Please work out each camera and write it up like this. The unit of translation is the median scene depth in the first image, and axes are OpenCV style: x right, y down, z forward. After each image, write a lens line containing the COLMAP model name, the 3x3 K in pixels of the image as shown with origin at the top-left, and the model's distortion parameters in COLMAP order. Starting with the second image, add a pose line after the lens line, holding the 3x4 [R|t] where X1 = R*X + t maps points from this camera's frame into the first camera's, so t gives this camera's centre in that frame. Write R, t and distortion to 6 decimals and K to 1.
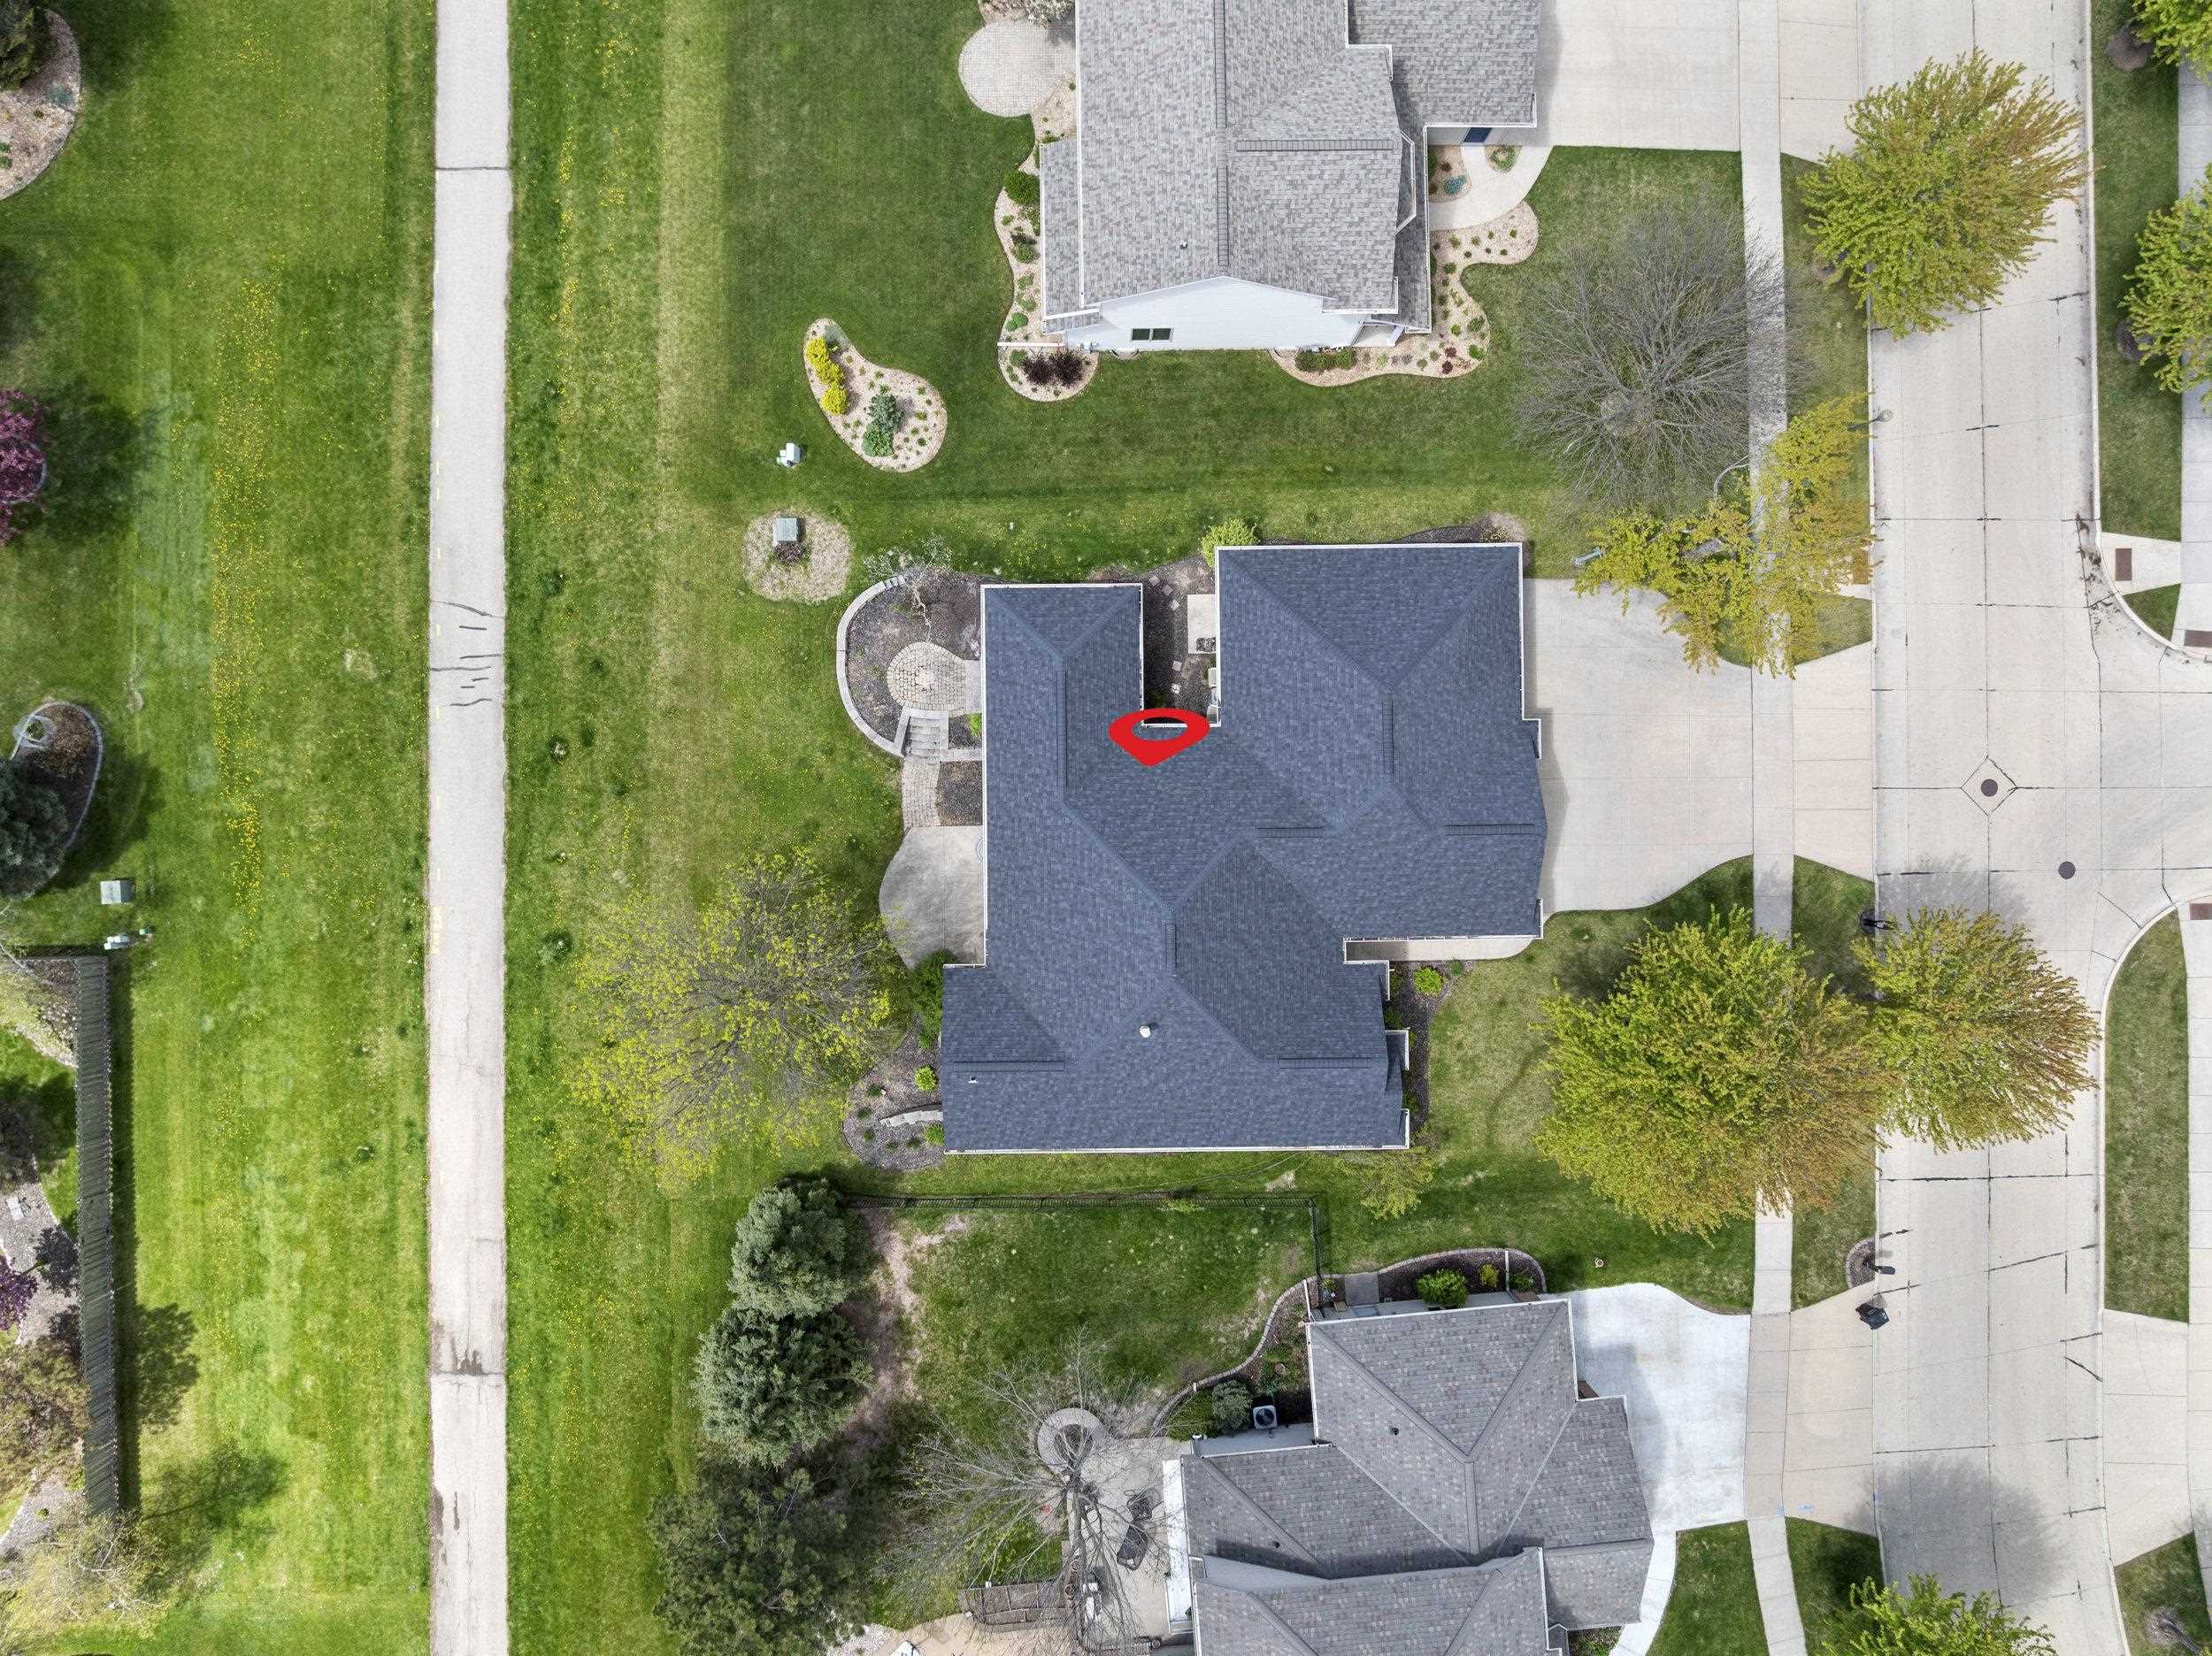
lens RADIAL K [[1551.1, 0, 1106.0], [0, 1551.1, 828.0], [0, 0, 1]] dist [-0.055944, 0.028868]
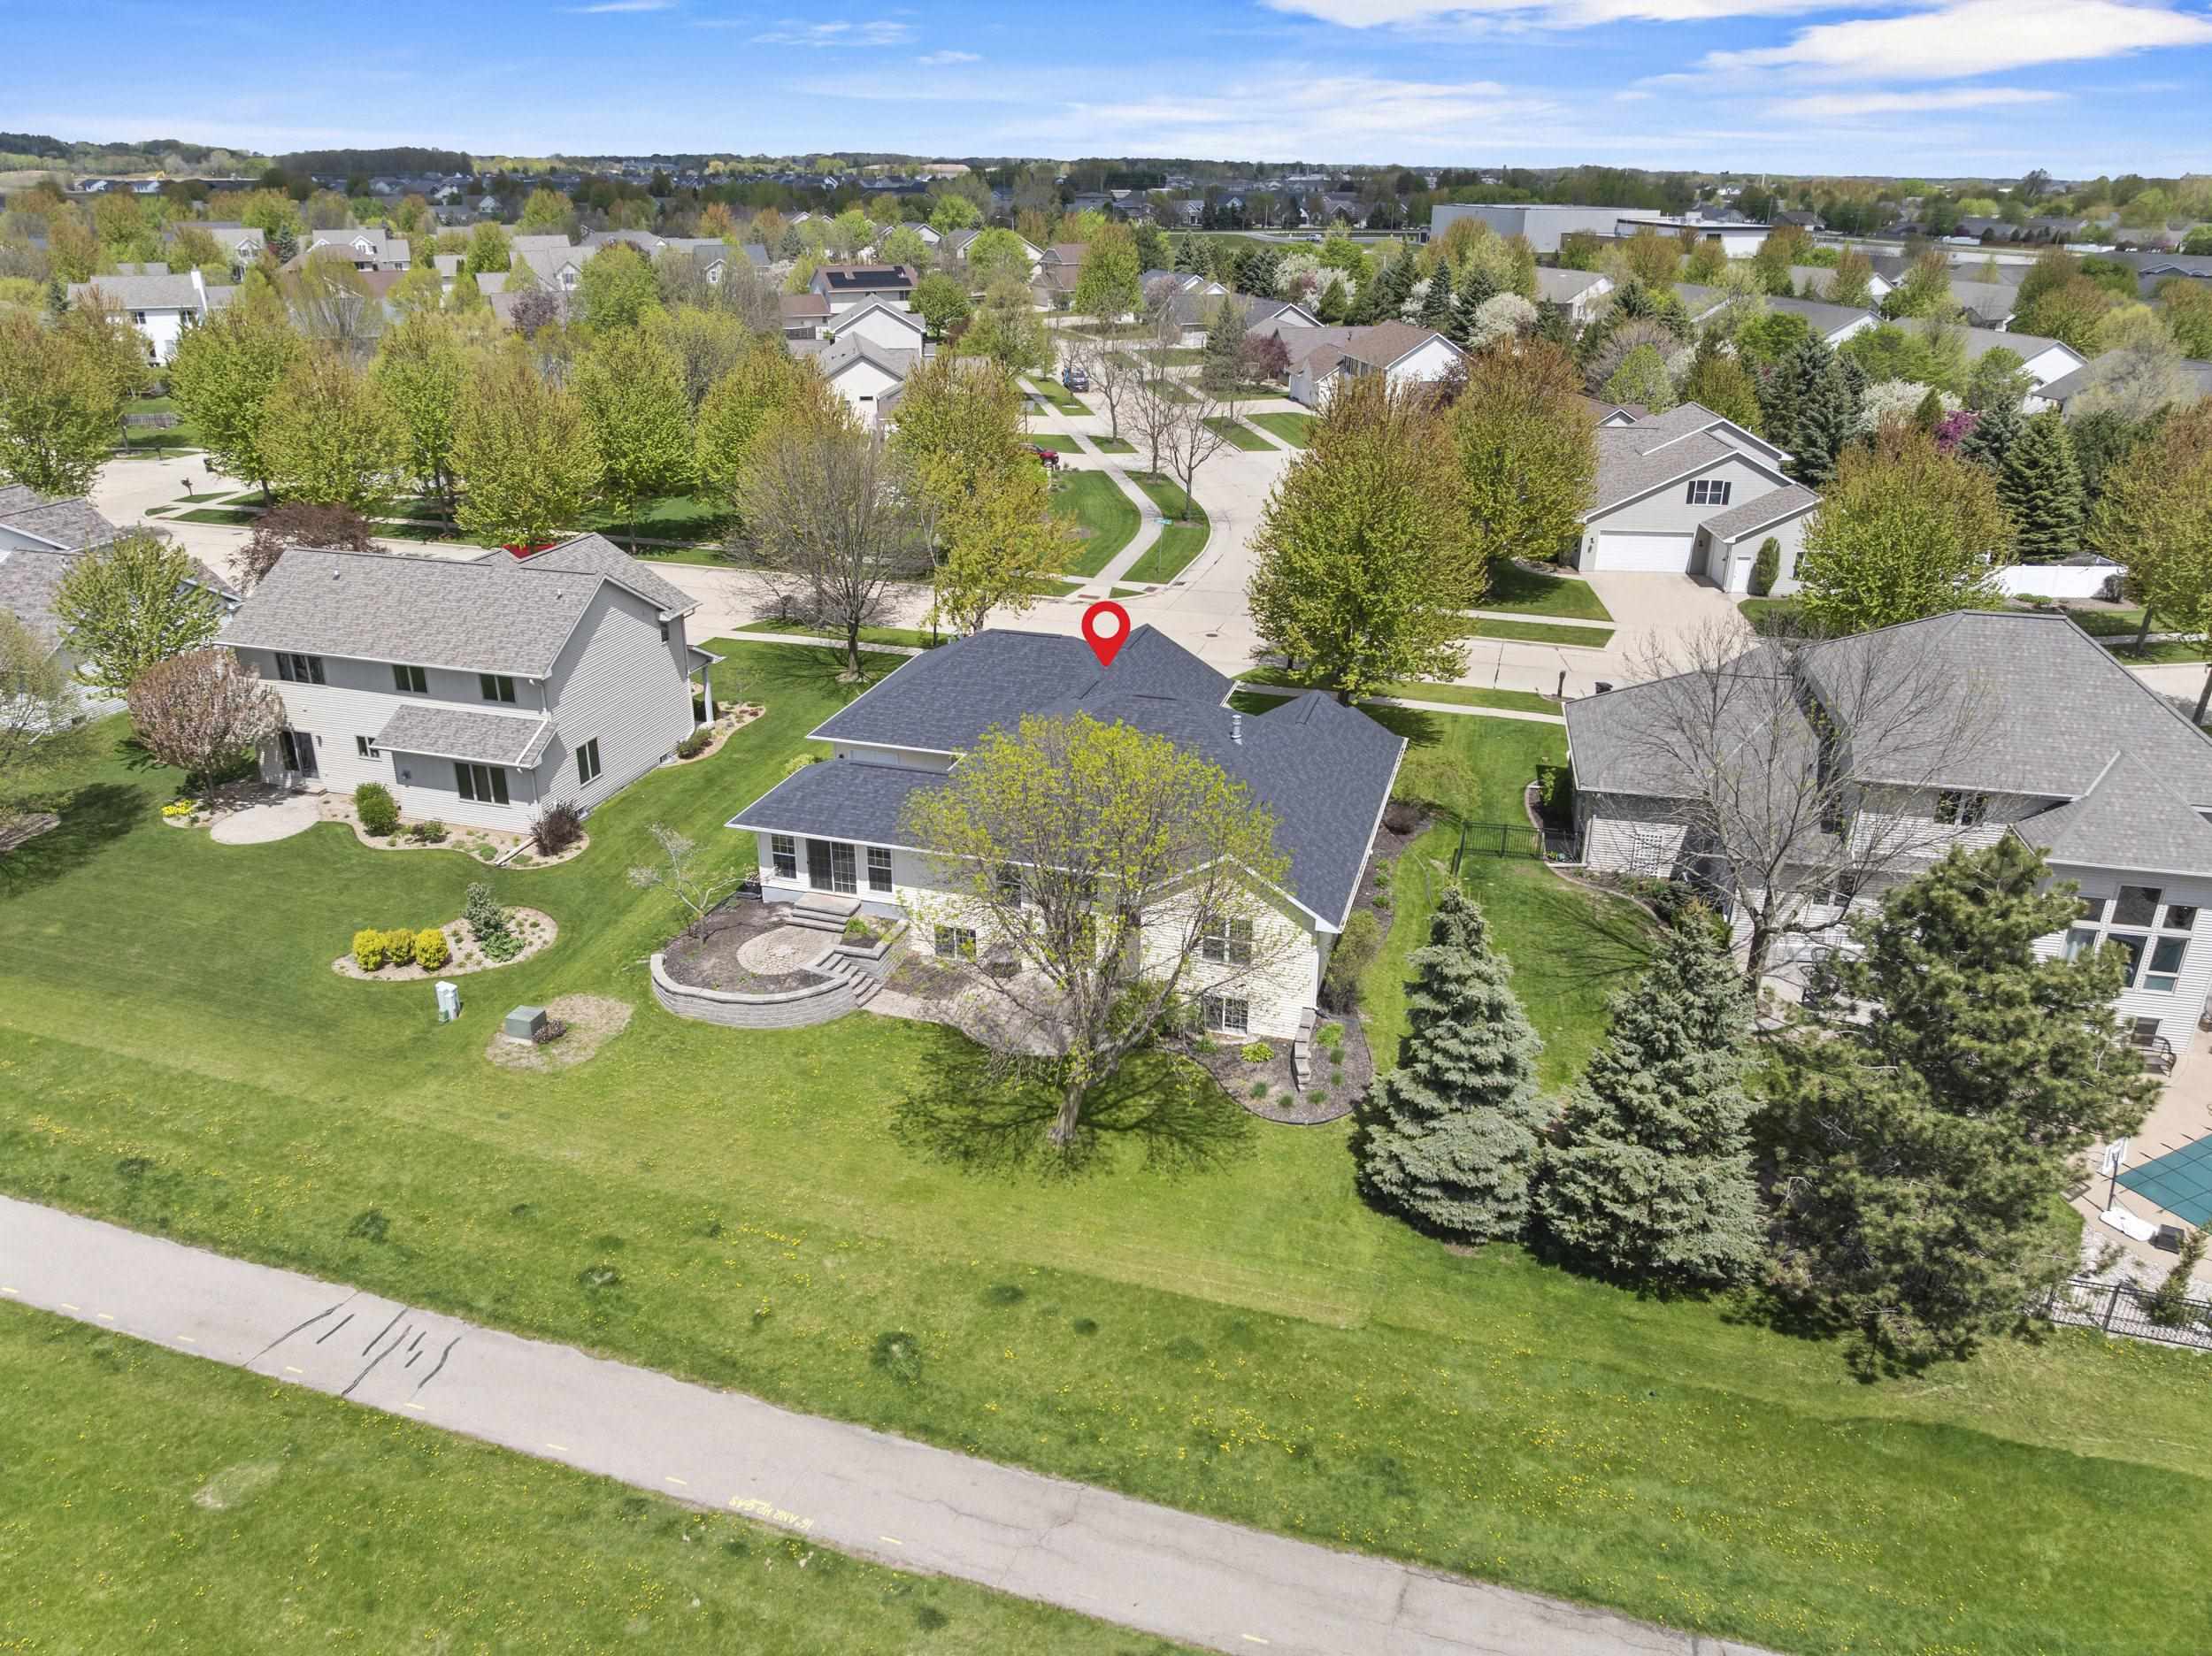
lens RADIAL K [[1551.1, 0, 1106.0], [0, 1551.1, 828.0], [0, 0, 1]] dist [-0.055944, 0.028868]
pose [[0.290245, -0.395439, 0.871428, -0.755197], [0.956944, 0.123785, -0.262556, 0.277100], [-0.004044, 0.910113, 0.414340, 0.586991]]
